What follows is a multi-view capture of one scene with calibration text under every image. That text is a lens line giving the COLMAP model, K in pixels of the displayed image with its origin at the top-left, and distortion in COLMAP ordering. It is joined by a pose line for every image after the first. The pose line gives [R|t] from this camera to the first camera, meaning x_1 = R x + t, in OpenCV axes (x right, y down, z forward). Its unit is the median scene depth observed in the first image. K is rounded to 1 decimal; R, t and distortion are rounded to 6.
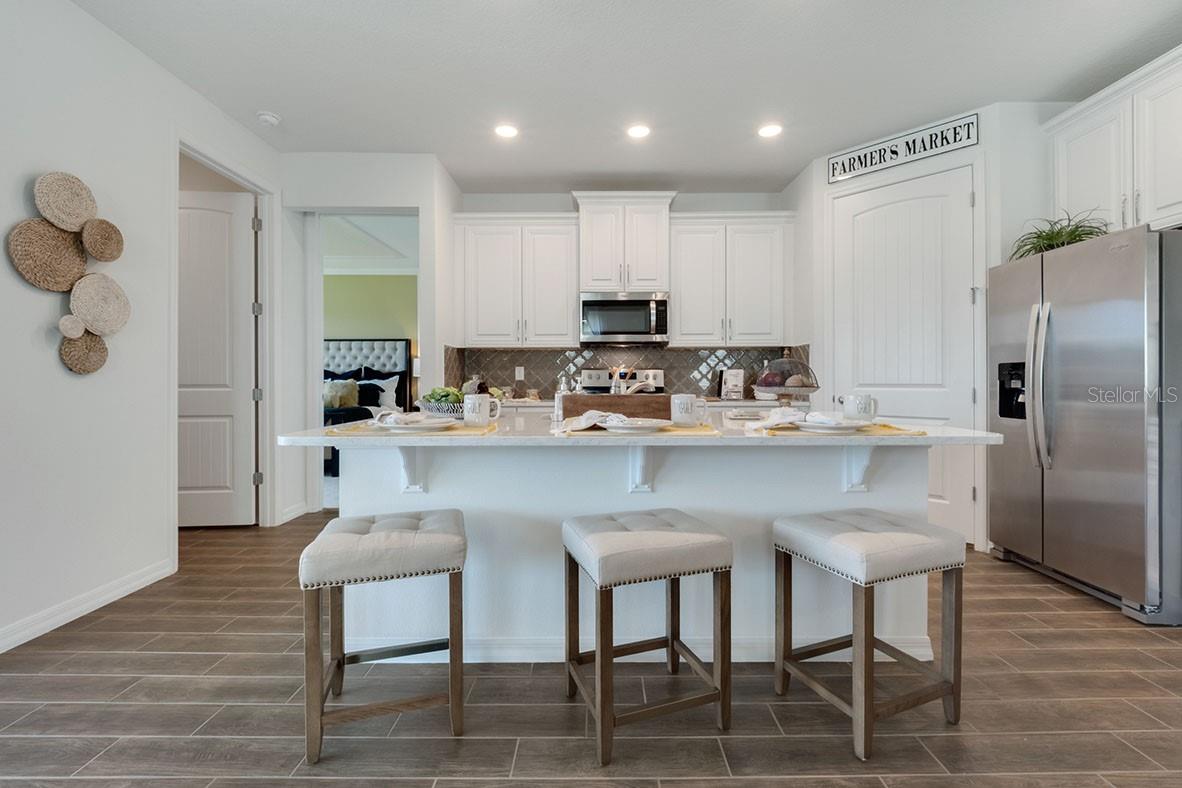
lens RADIAL K [[512.4, 0, 591.0], [0, 512.4, 394.0], [0, 0, 1]] dist [0.003501, -0.000186]
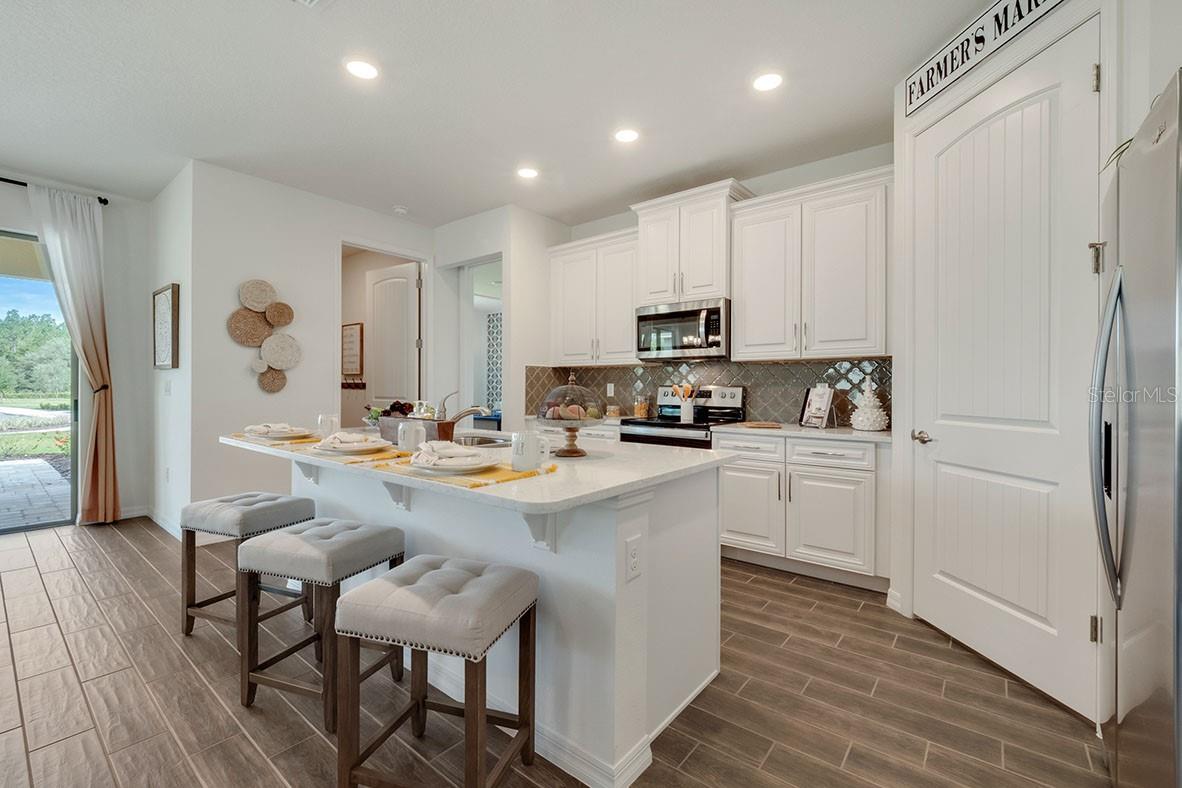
lens RADIAL K [[506.7, 0, 591.0], [0, 506.7, 394.0], [0, 0, 1]] dist [-0.003440, 0.000434]
pose [[0.776220, 0.012564, -0.630337, 0.535116], [-0.022123, 0.999728, -0.007316, -0.027622], [0.630074, 0.019623, 0.776287, 0.213566]]
